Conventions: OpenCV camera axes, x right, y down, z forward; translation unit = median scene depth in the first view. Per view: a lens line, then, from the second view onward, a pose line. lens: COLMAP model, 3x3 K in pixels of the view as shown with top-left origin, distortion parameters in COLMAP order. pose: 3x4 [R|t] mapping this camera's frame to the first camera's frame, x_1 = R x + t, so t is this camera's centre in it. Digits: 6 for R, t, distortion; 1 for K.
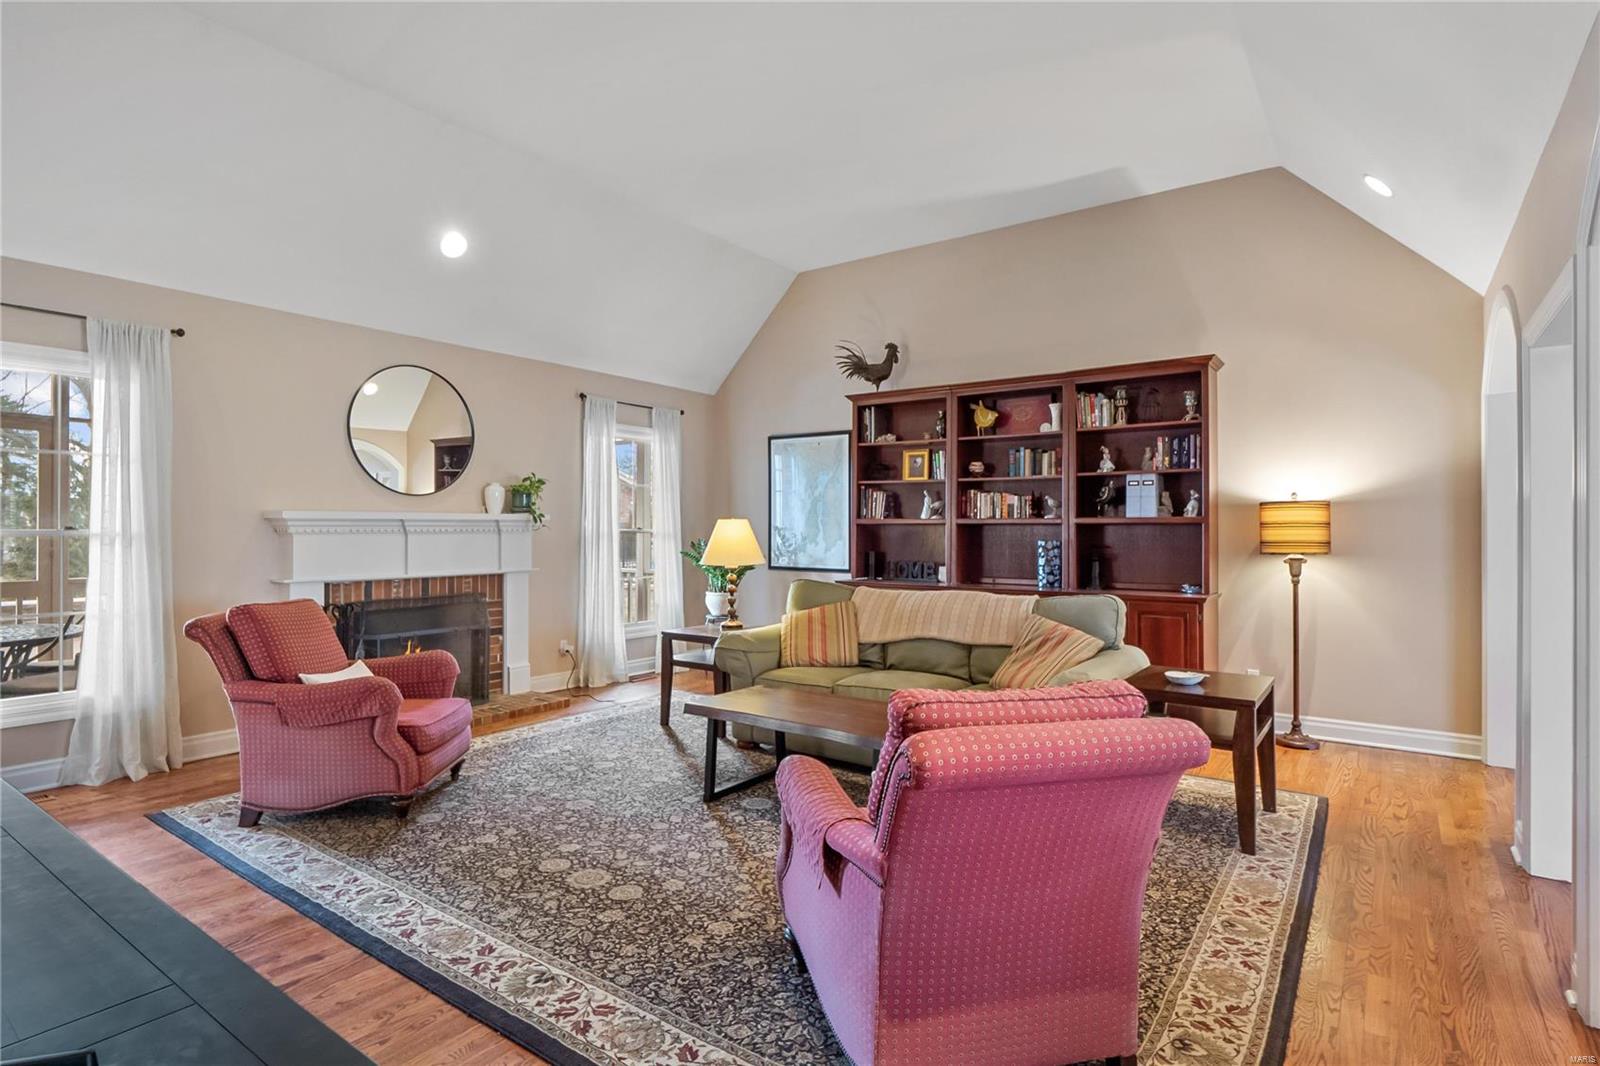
lens RADIAL K [[824.6, 0, 789.0], [0, 824.6, 525.8], [0, 0, 1]] dist [0.000404, -0.000191]
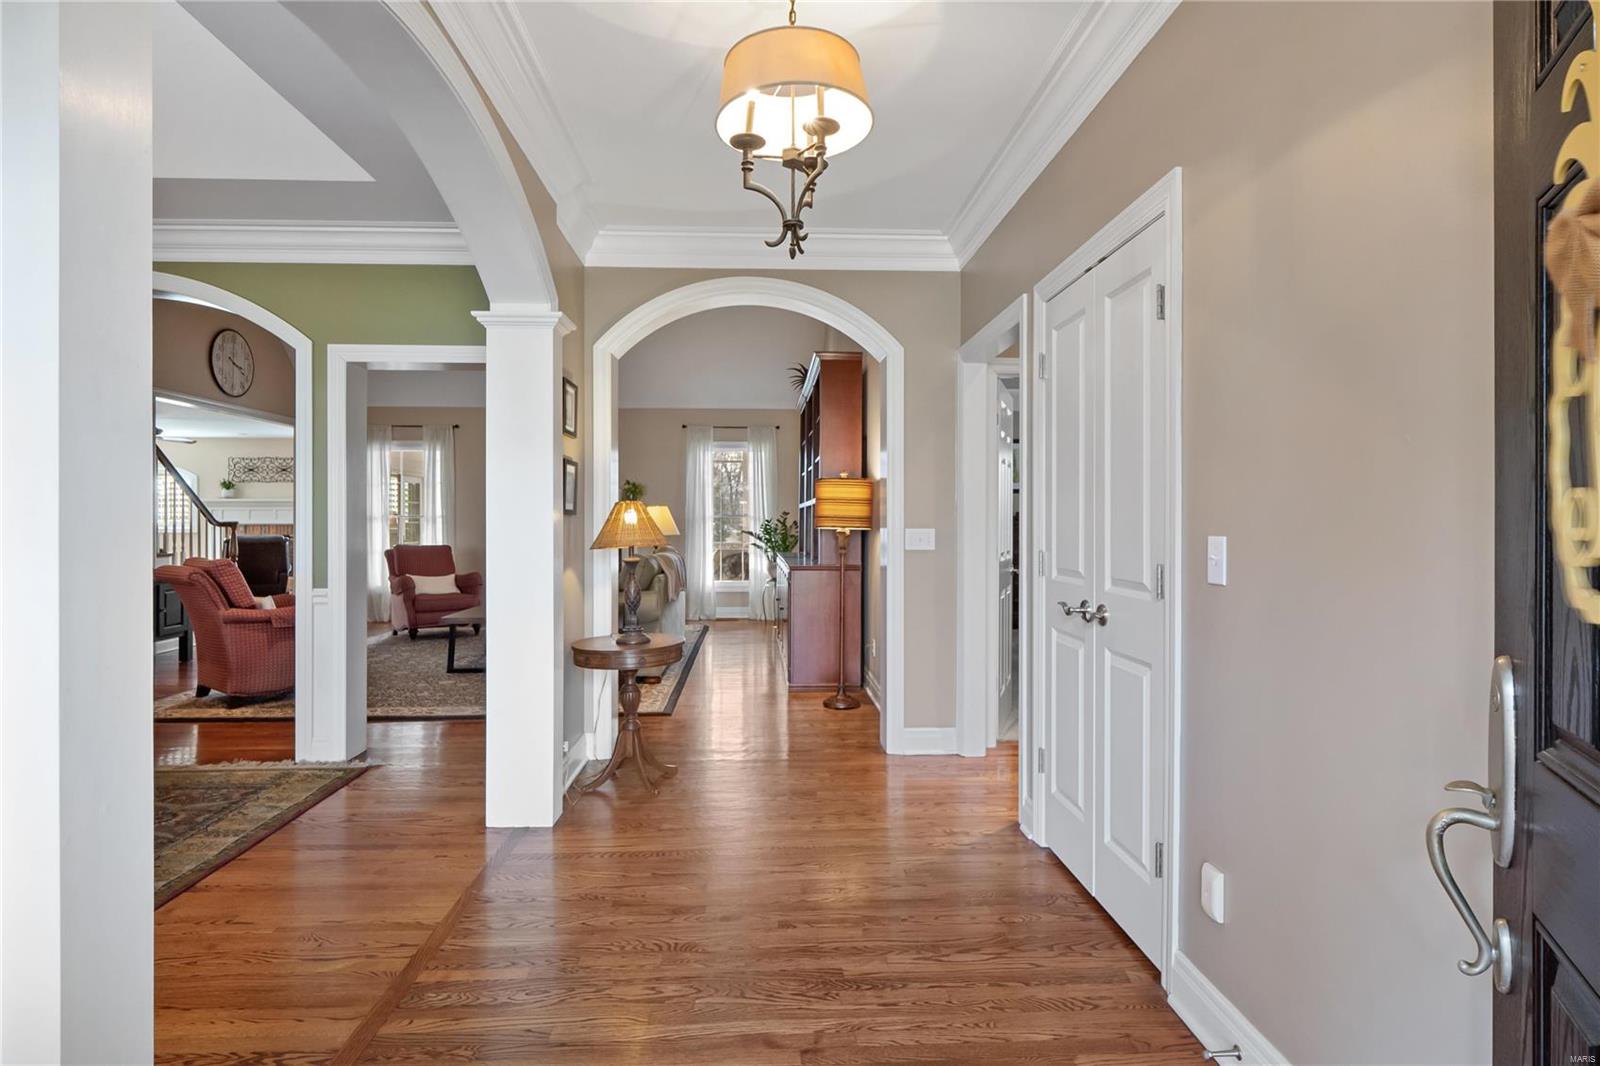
lens RADIAL K [[824.6, 0, 794.6], [0, 824.6, 526.8], [0, 0, 1]] dist [0.000404, -0.000191]
pose [[0.630974, 0.001598, -0.775802, 1.309220], [0.003270, 0.999984, 0.004719, 0.024468], [0.775797, -0.005514, 0.630959, 0.252874]]
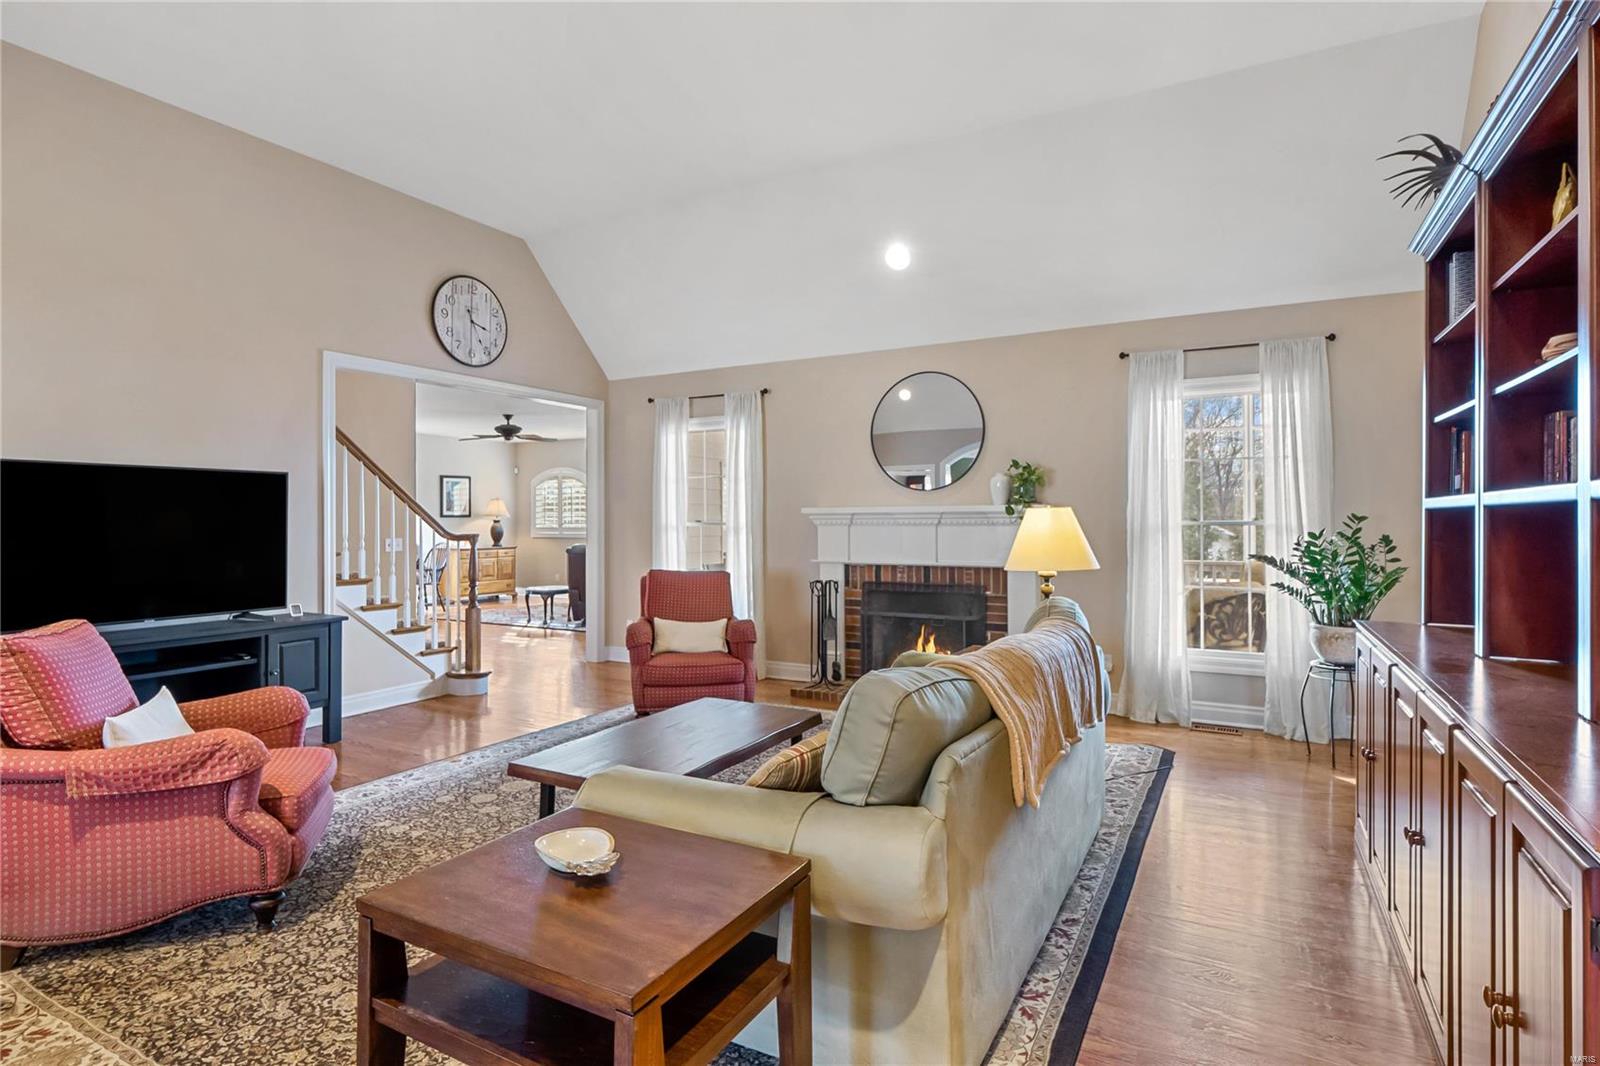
lens RADIAL K [[824.6, 0, 789.2], [0, 824.6, 512.2], [0, 0, 1]] dist [0.000404, -0.000191]
pose [[0.124167, -0.010796, -0.992203, 0.635037], [0.005213, 0.999934, -0.010228, 0.002484], [0.992248, -0.003902, 0.124215, 0.715879]]
